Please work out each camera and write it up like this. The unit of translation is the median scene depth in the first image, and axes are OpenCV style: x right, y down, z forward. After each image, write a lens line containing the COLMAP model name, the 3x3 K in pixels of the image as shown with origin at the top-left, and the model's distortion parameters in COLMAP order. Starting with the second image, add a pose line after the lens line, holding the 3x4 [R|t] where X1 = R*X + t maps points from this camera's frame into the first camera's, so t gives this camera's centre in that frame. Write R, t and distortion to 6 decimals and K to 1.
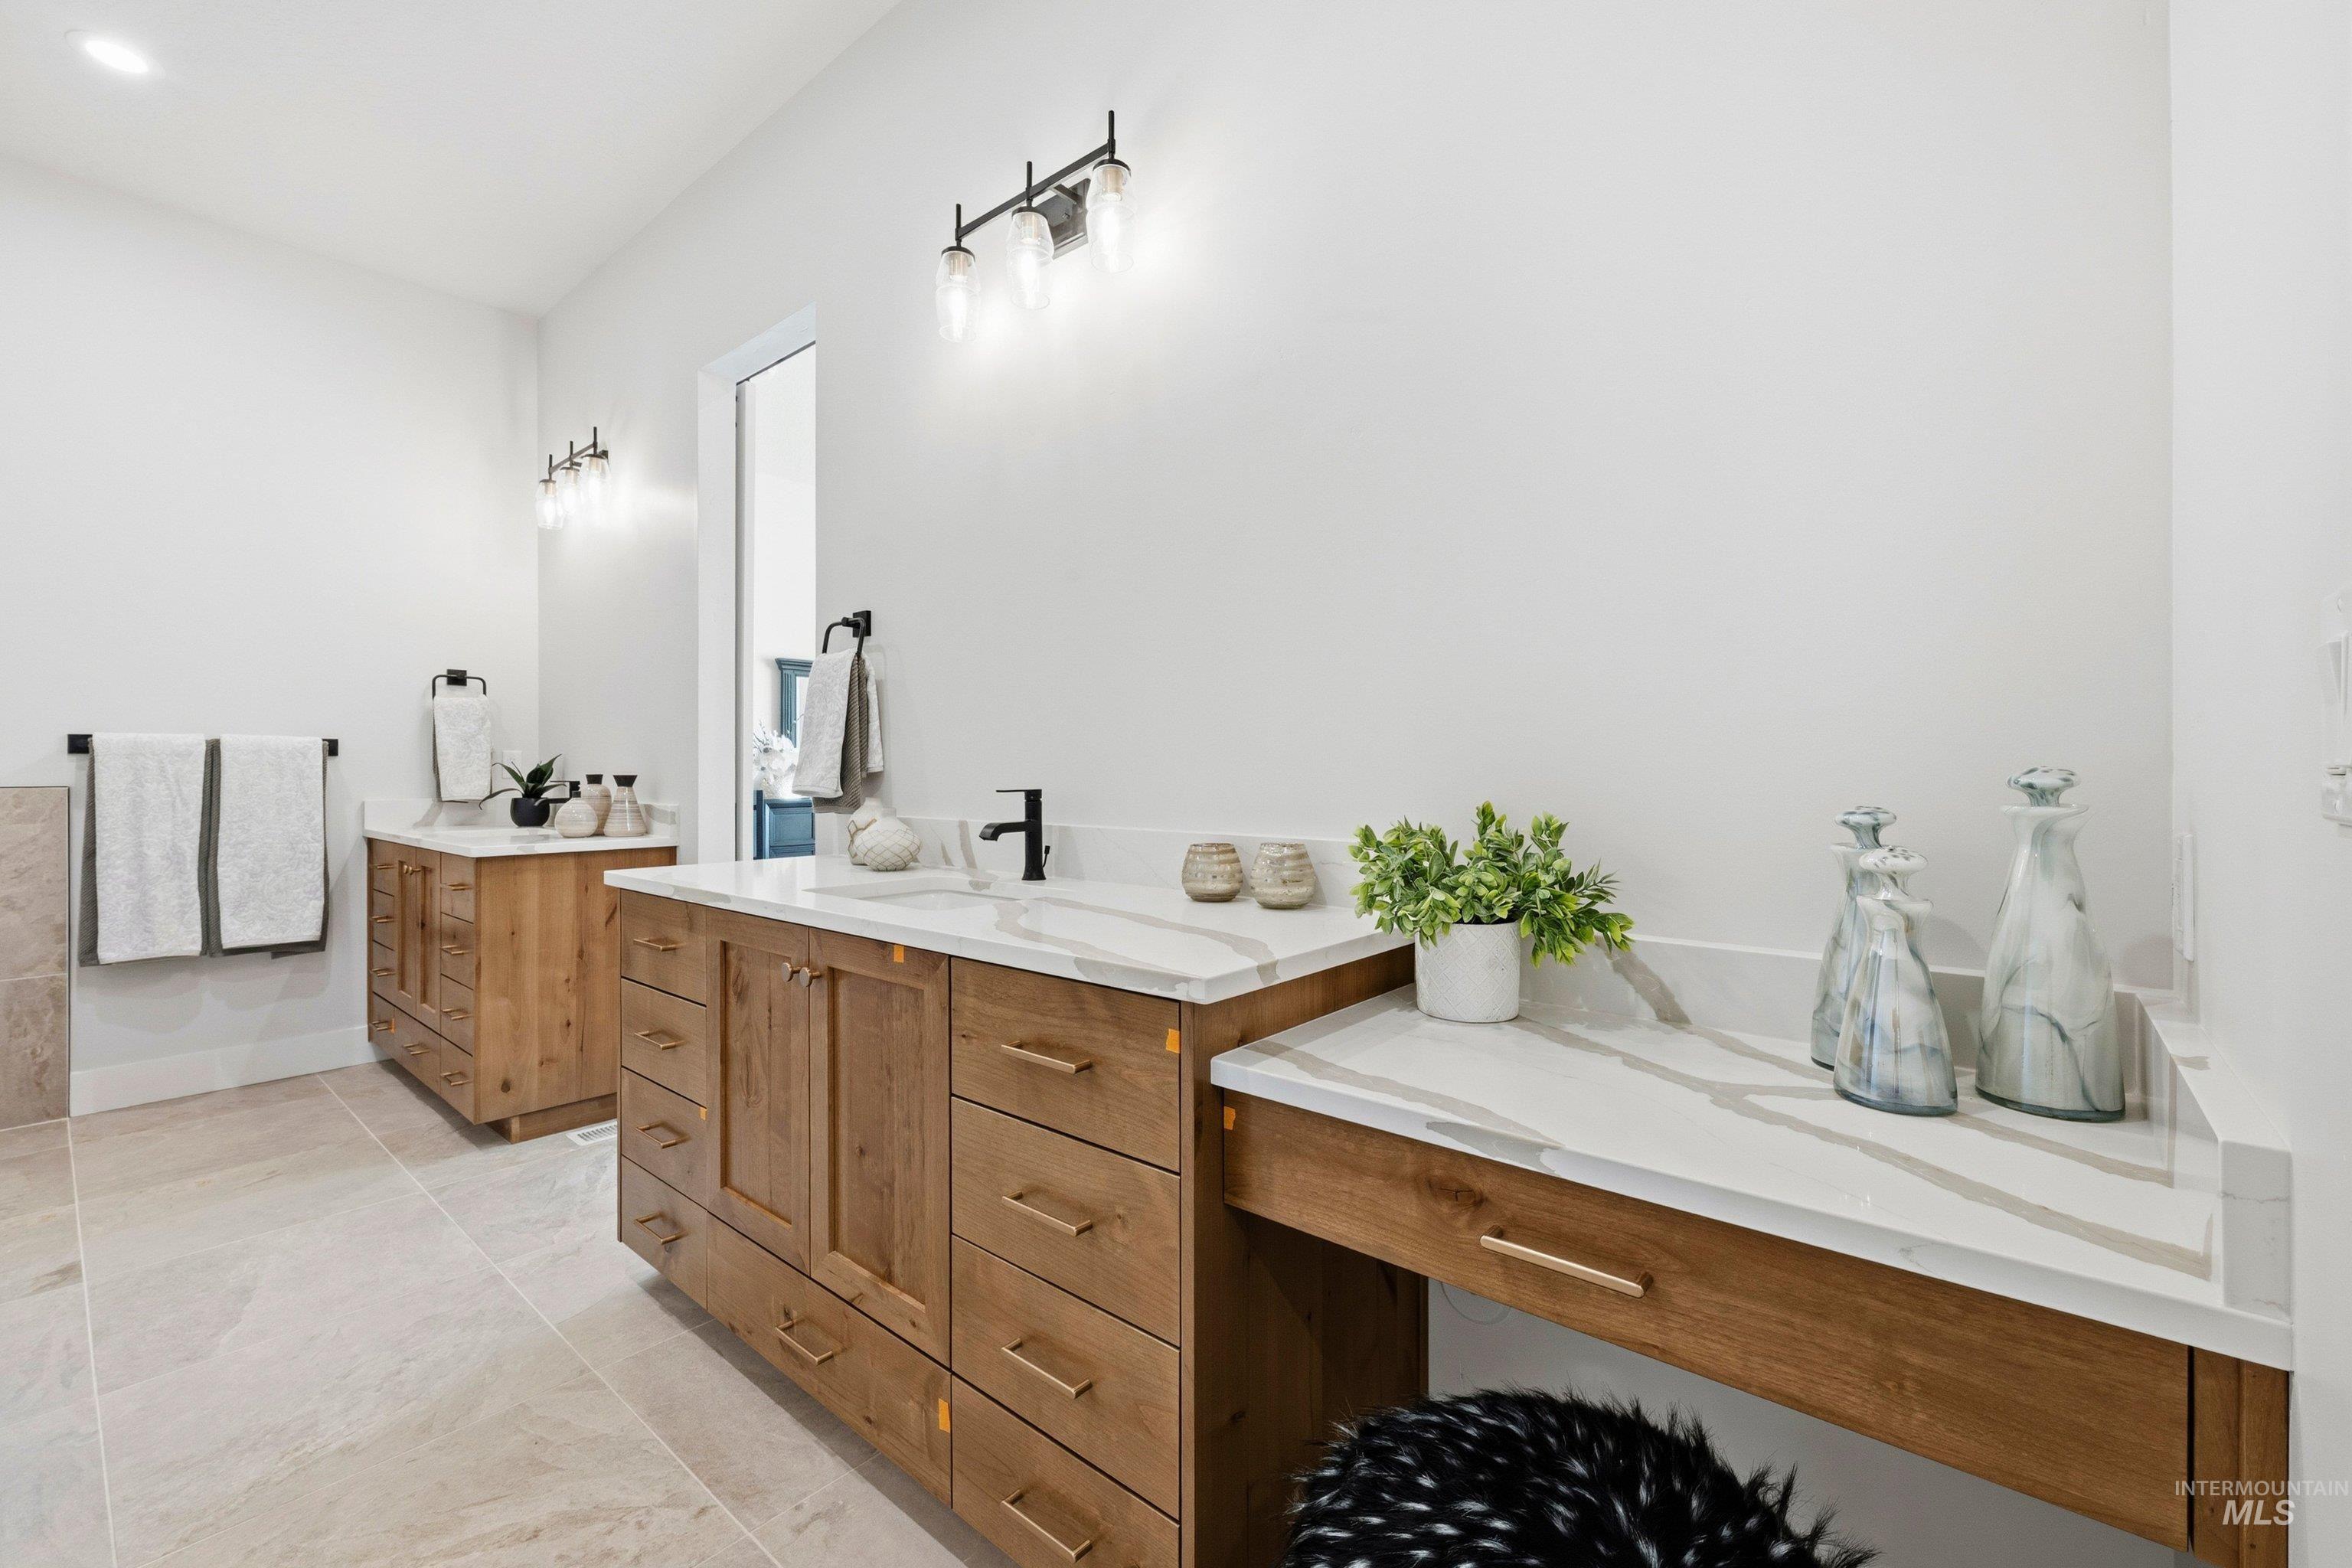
lens RADIAL K [[960.0, 0, 1171.4], [0, 960.0, 772.4], [0, 0, 1]] dist [-0.000117, 0.000168]
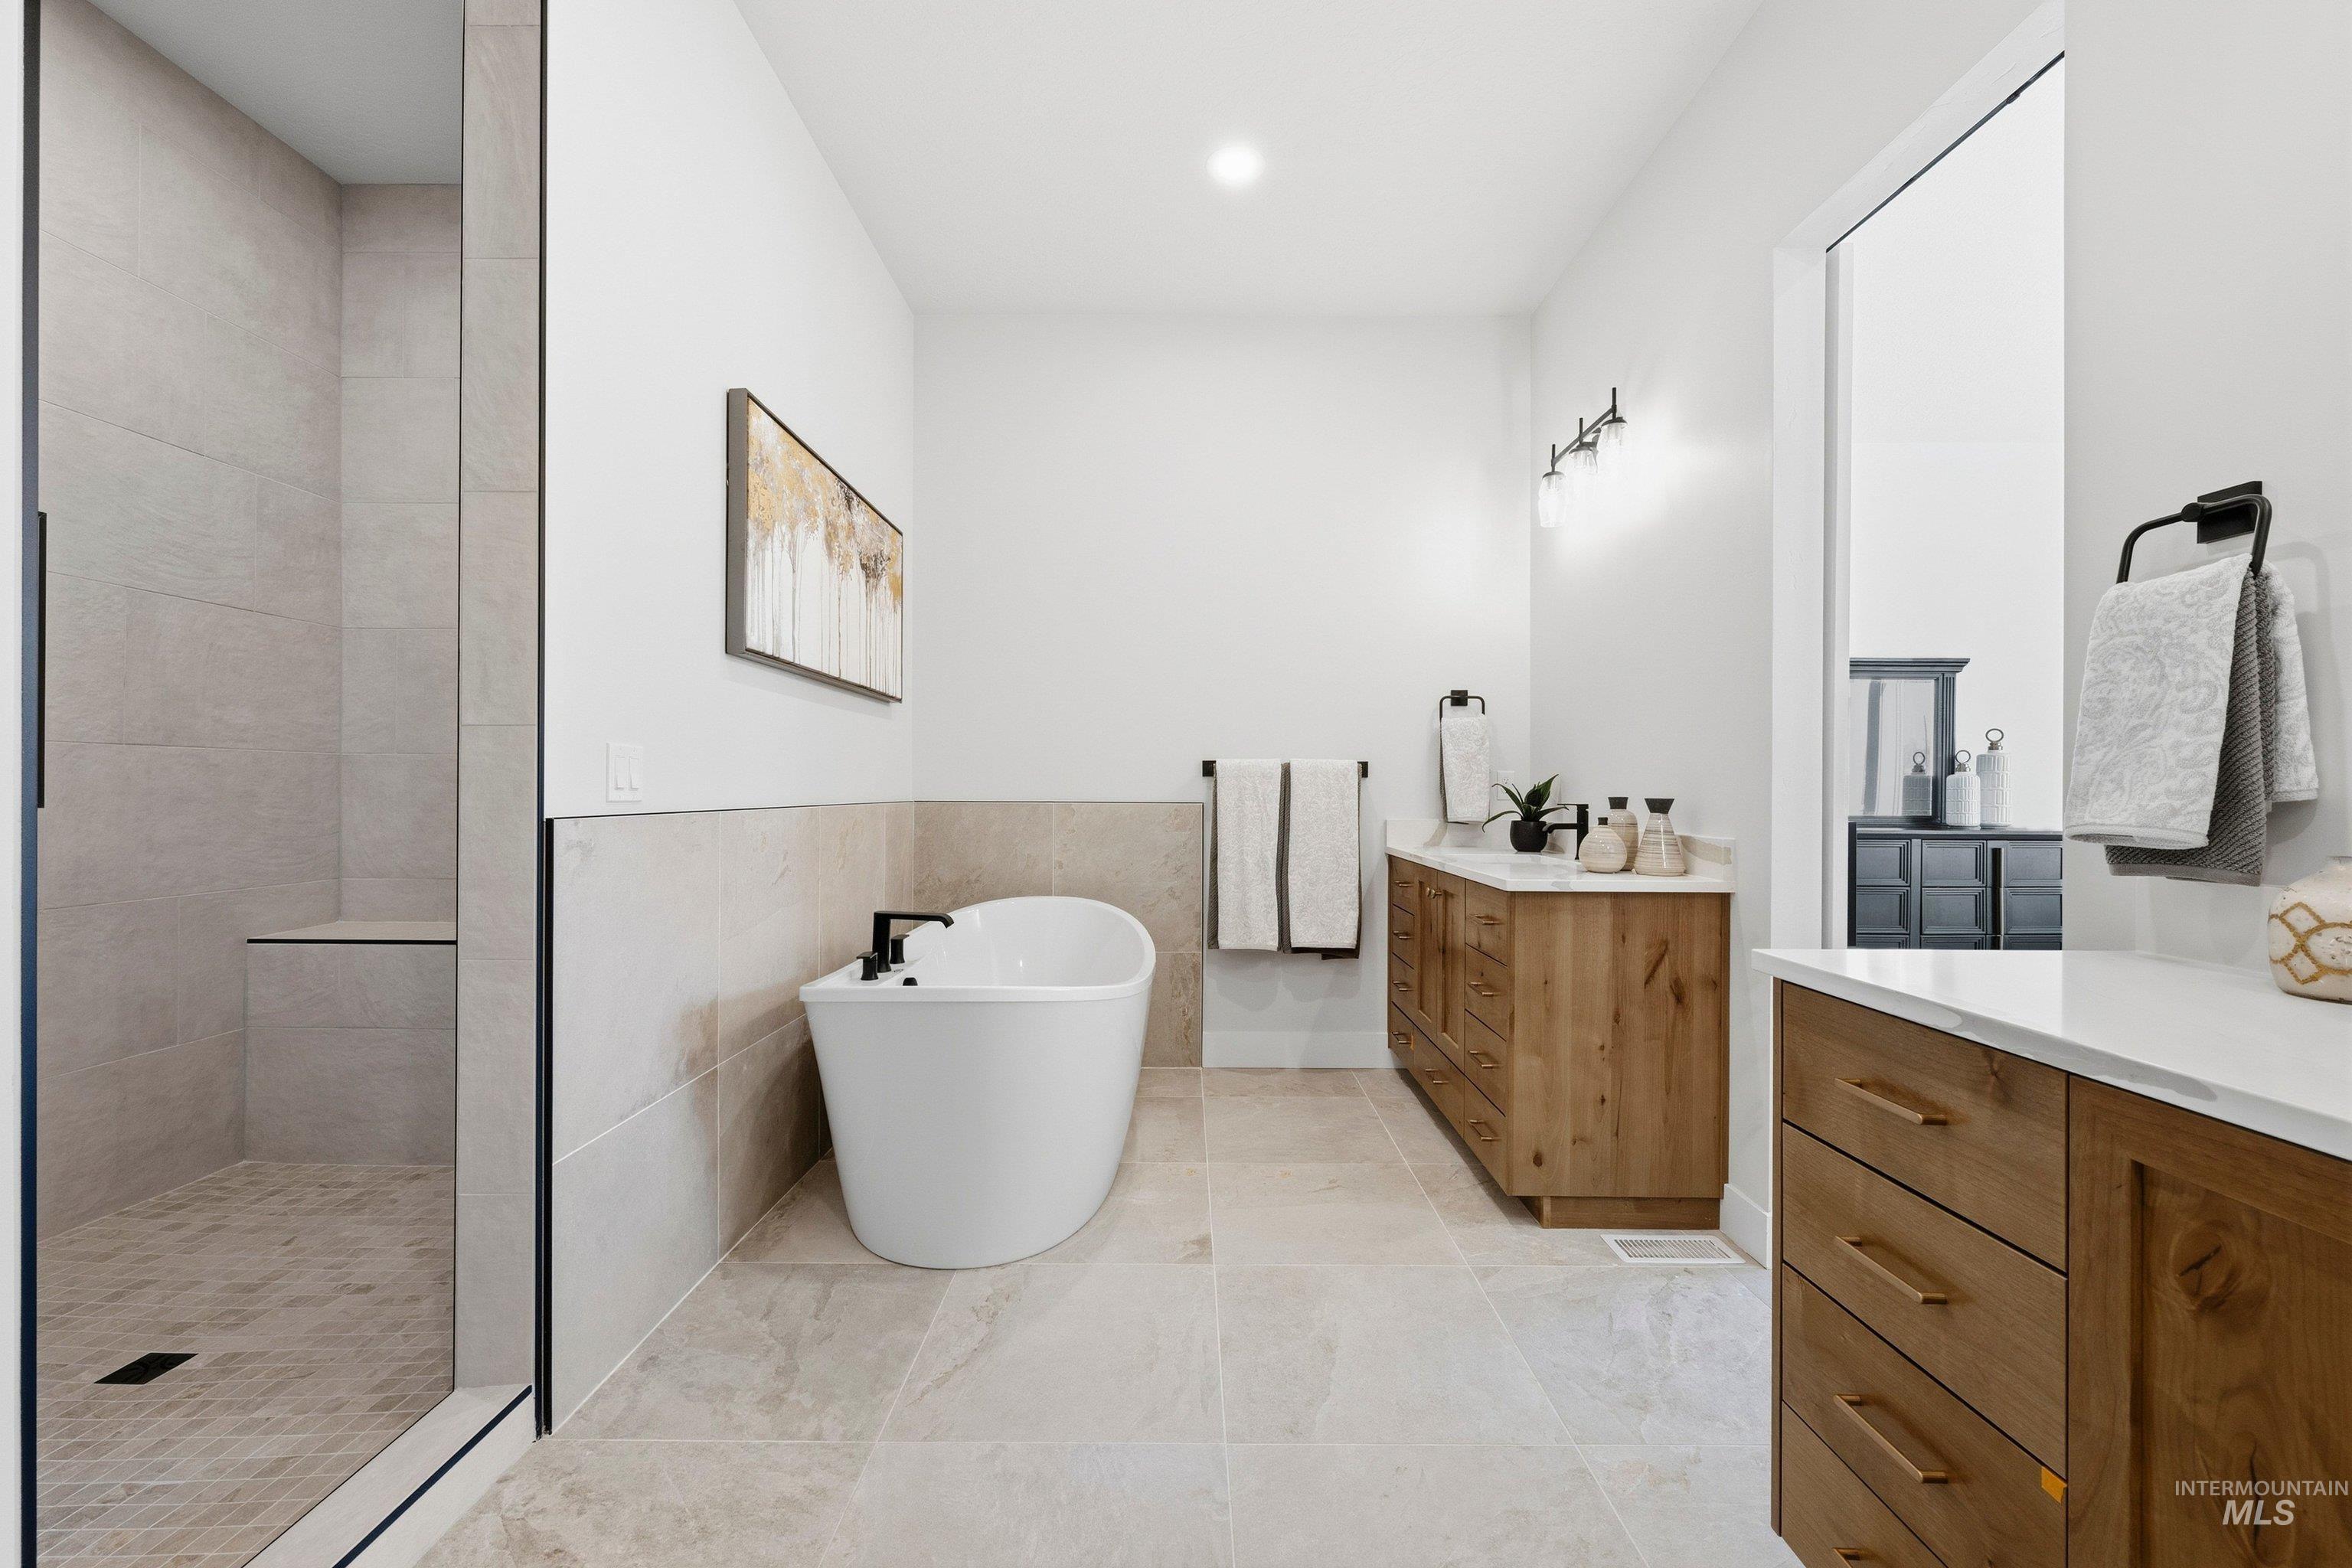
lens RADIAL K [[927.9, 0, 1175.6], [0, 927.9, 786.5], [0, 0, 1]] dist [-0.002101, -0.000216]
pose [[0.638933, 0.001290, -0.769262, -0.235541], [-0.006257, 0.999974, -0.003520, -0.002006], [0.769237, 0.007062, 0.638924, 0.195196]]
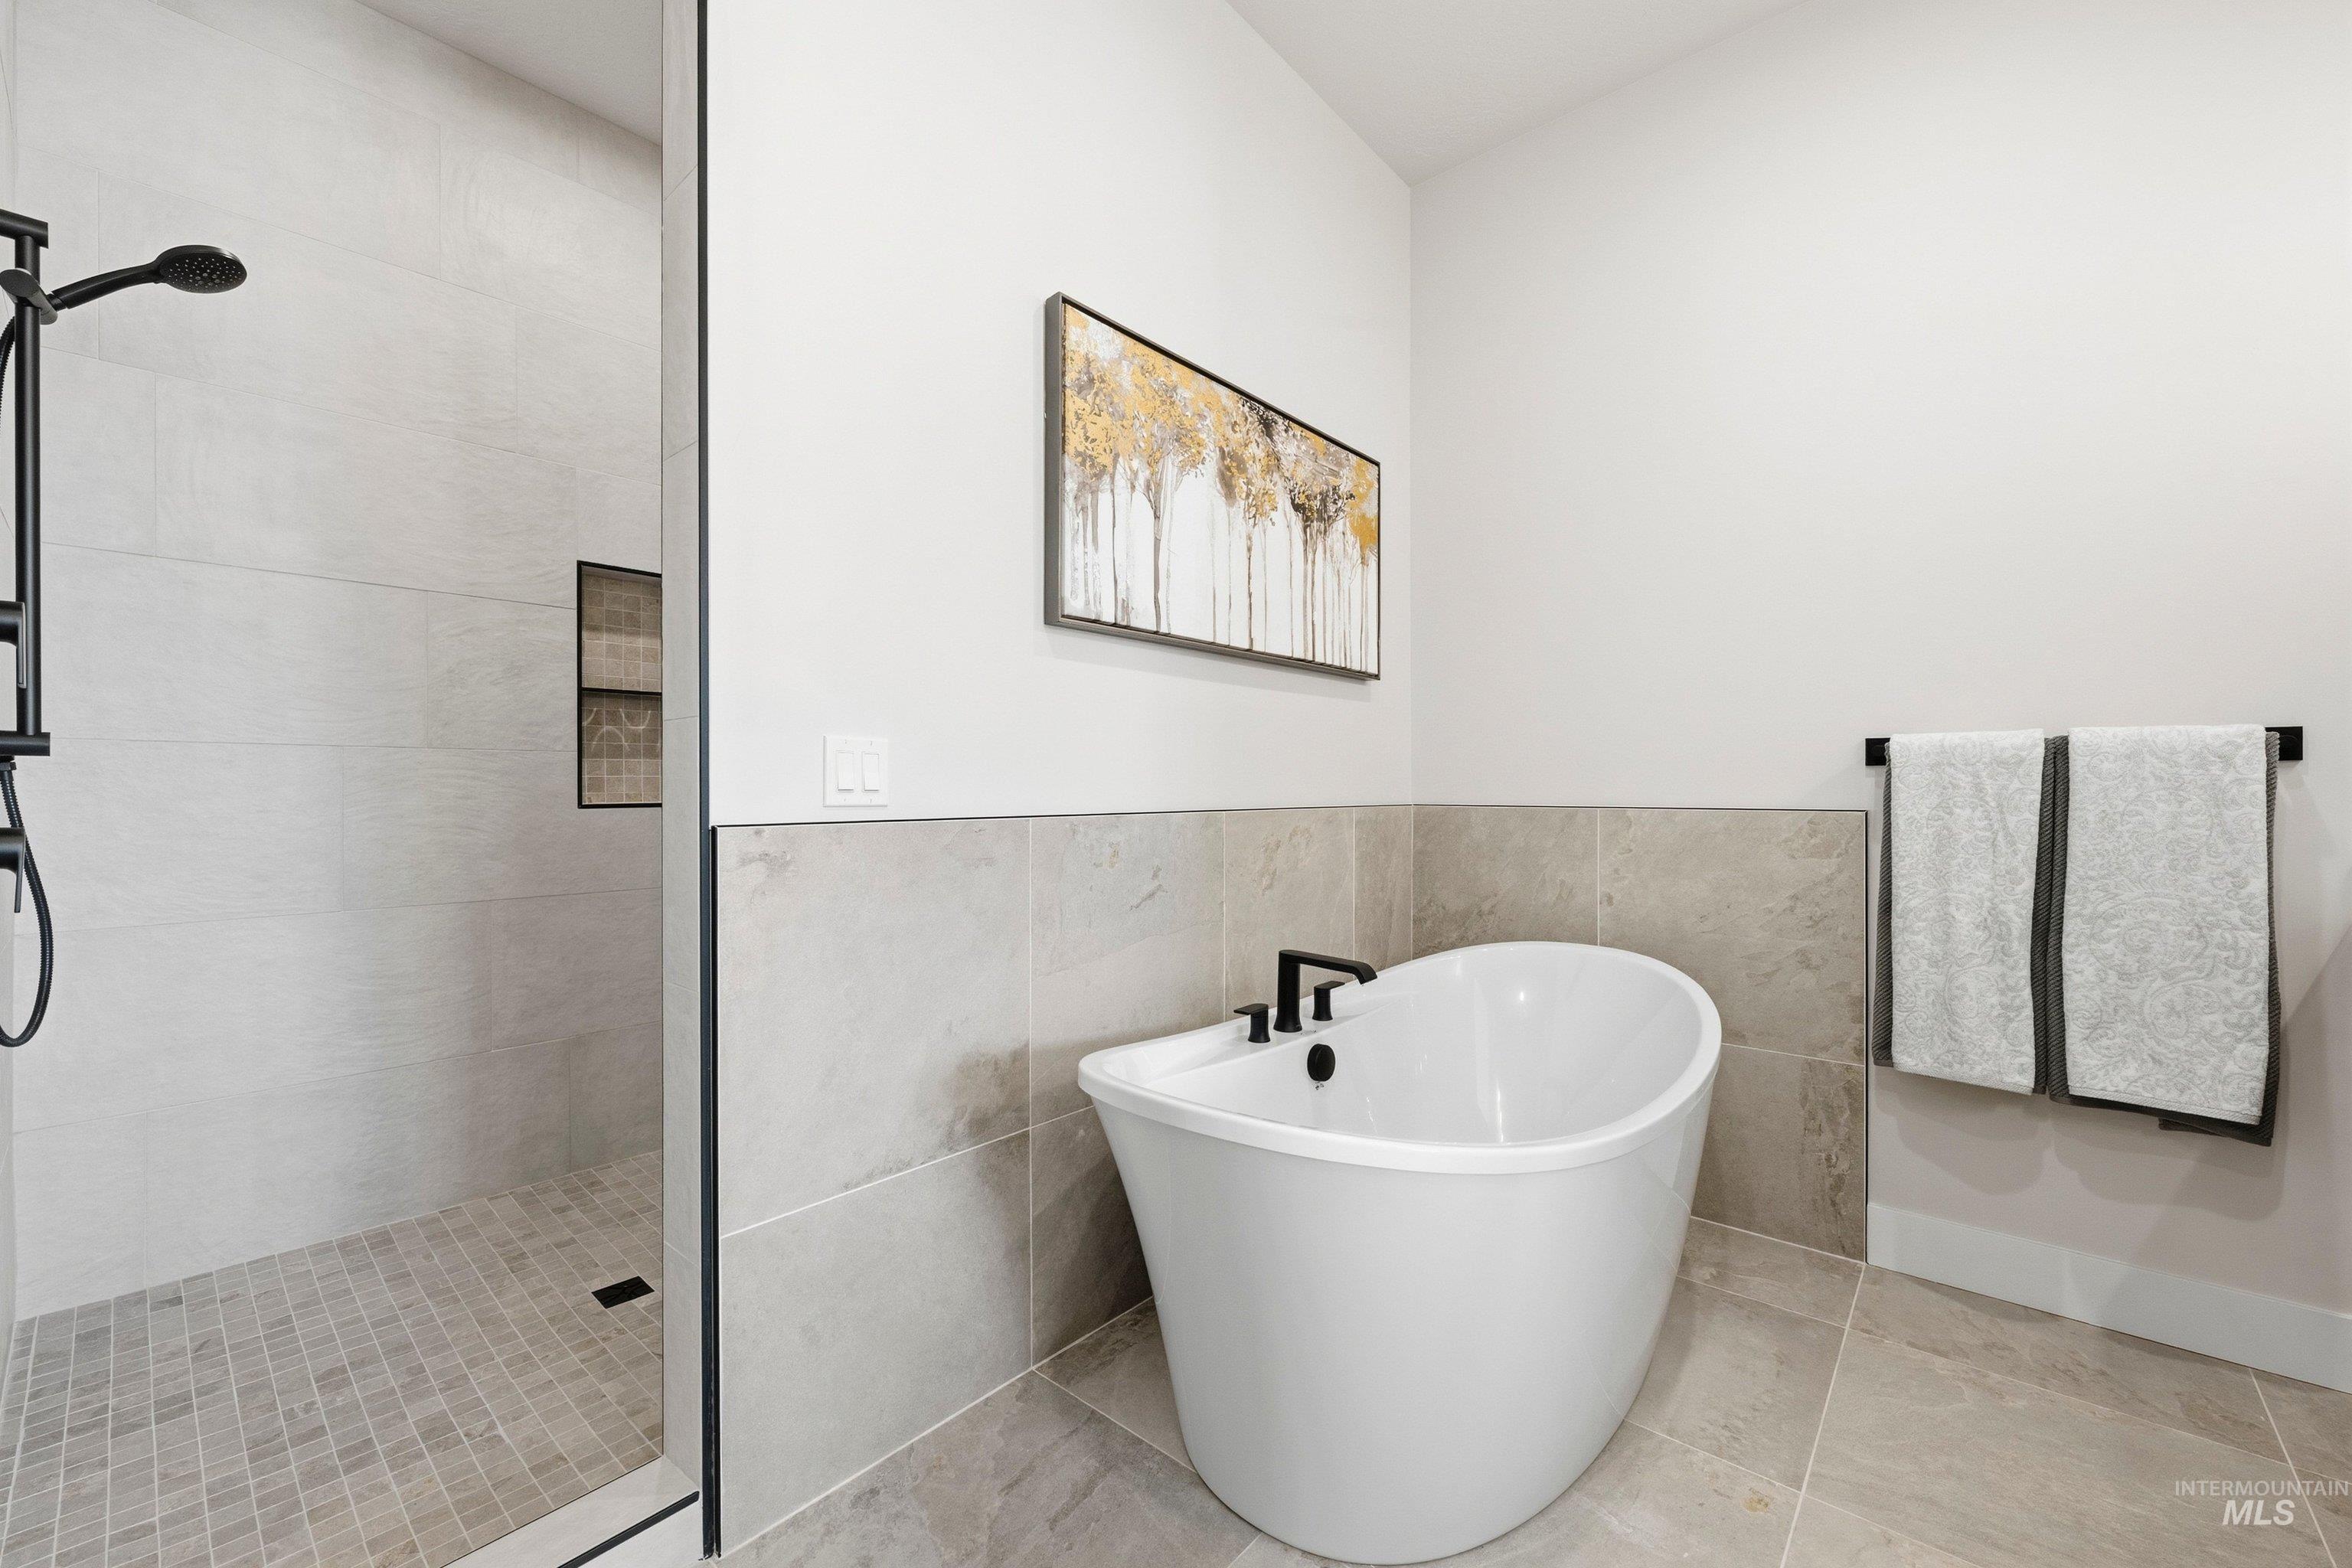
lens RADIAL K [[932.1, 0, 1175.6], [0, 932.1, 788.3], [0, 0, 1]] dist [-0.002139, 0.000116]
pose [[-0.020702, 0.001322, -0.999785, -0.418981], [-0.001228, 0.999998, 0.001348, -0.002643], [0.999785, 0.001255, -0.020701, 0.476850]]
